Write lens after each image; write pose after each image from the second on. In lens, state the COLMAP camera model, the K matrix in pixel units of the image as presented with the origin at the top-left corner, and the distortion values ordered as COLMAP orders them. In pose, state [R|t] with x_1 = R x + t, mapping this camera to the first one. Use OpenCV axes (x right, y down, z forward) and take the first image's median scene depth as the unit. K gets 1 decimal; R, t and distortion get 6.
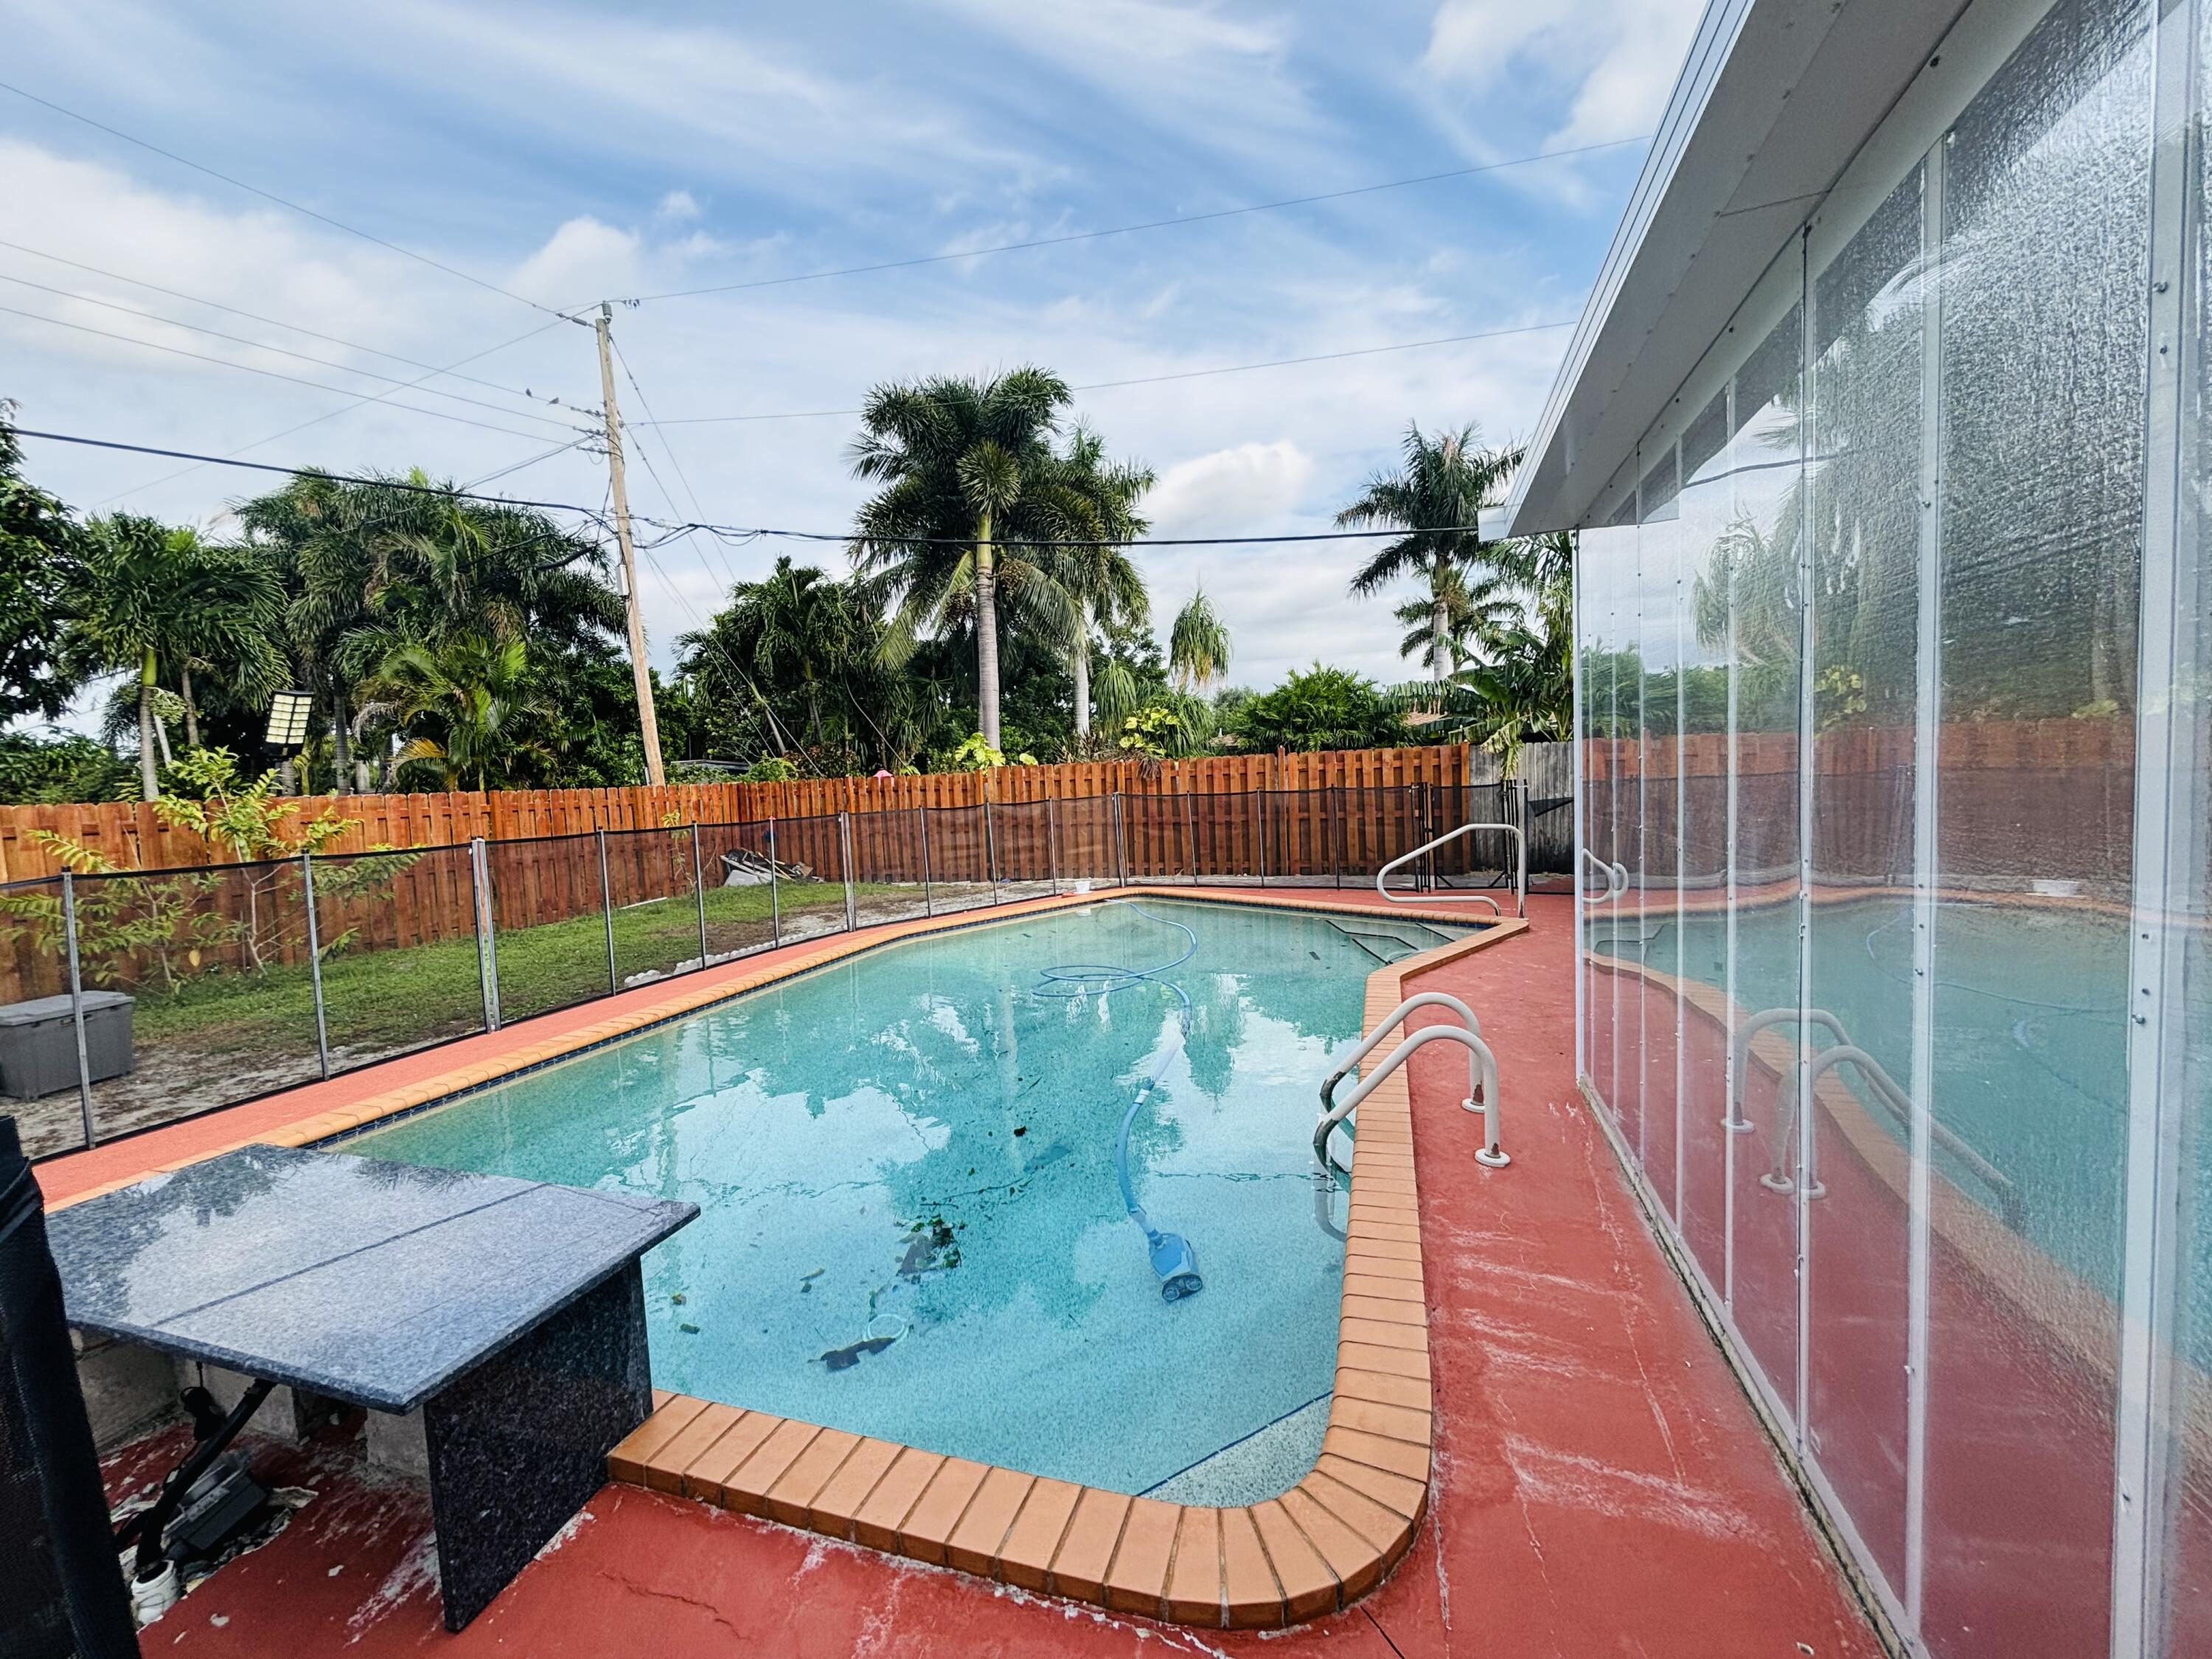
lens RADIAL K [[895.3, 0, 1107.3], [0, 895.3, 824.4], [0, 0, 1]] dist [-0.002548, -0.000346]
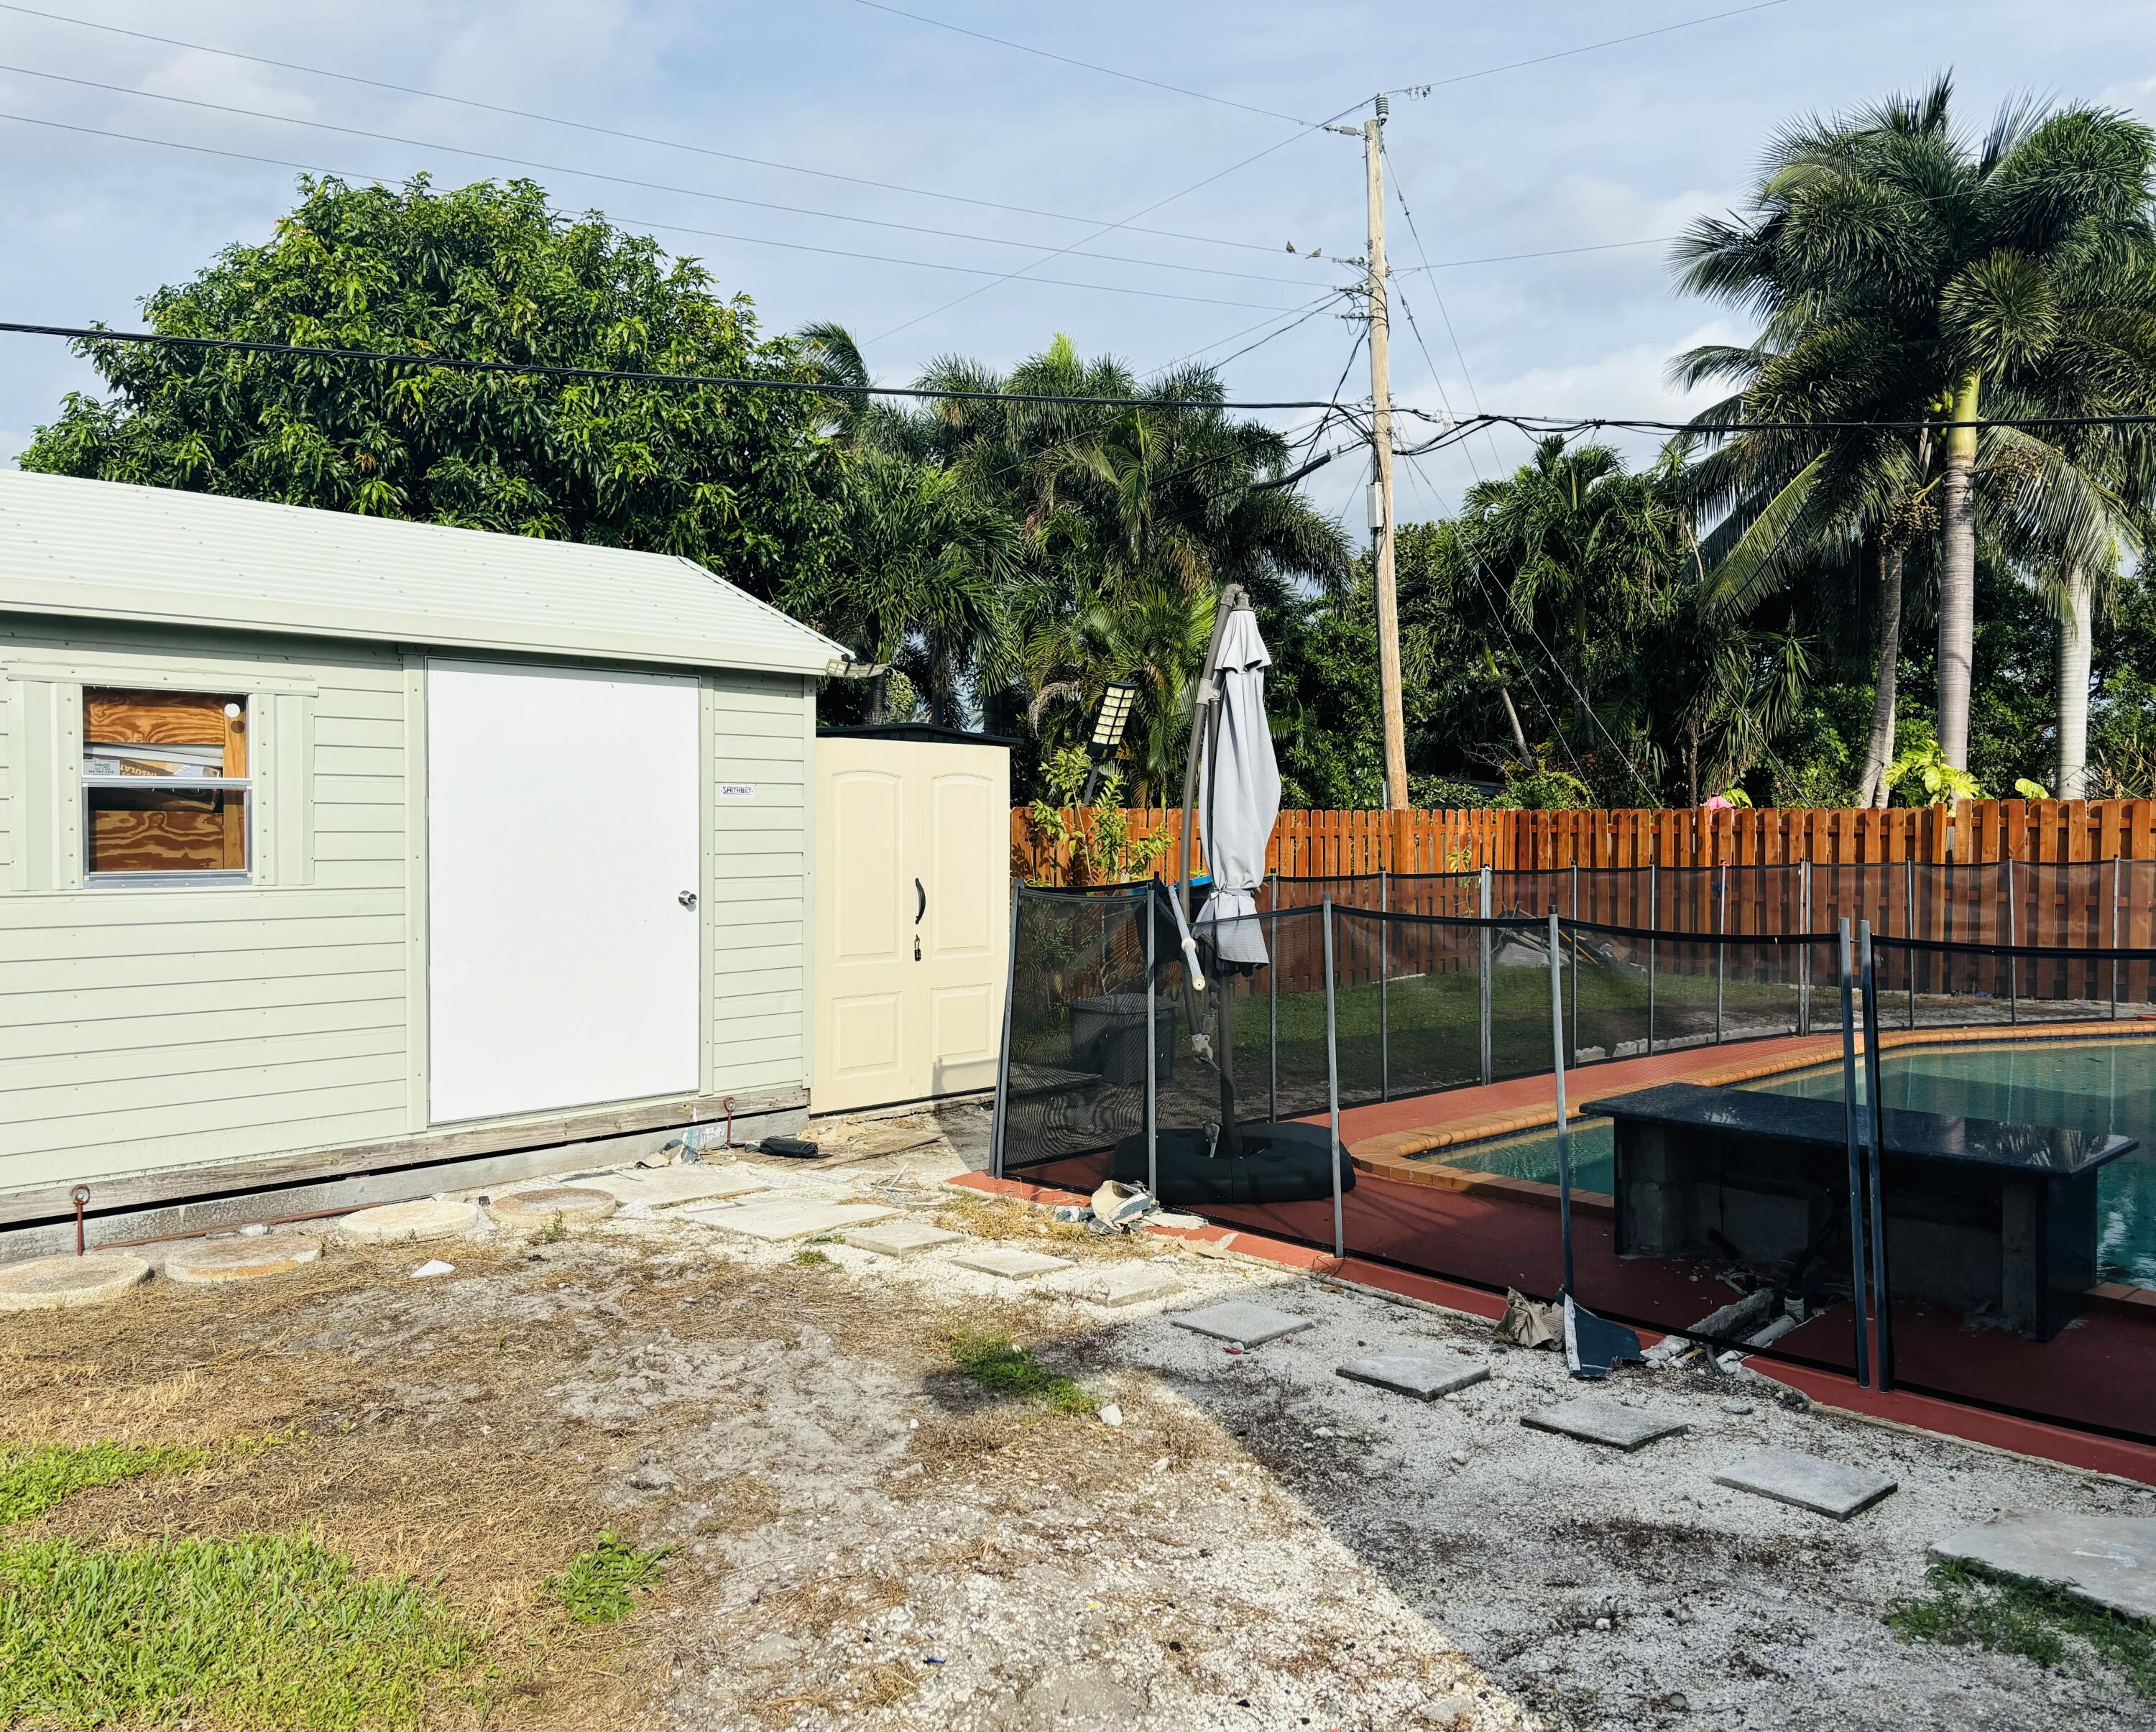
lens RADIAL K [[1891.5, 0, 1081.3], [0, 1891.5, 877.6], [0, 0, 1]] dist [0.030977, -0.023343]
pose [[0.898964, 0.055238, -0.434525, -0.100840], [-0.061117, 0.998131, 0.000444, 0.020916], [0.433737, 0.026158, 0.900660, -0.365851]]
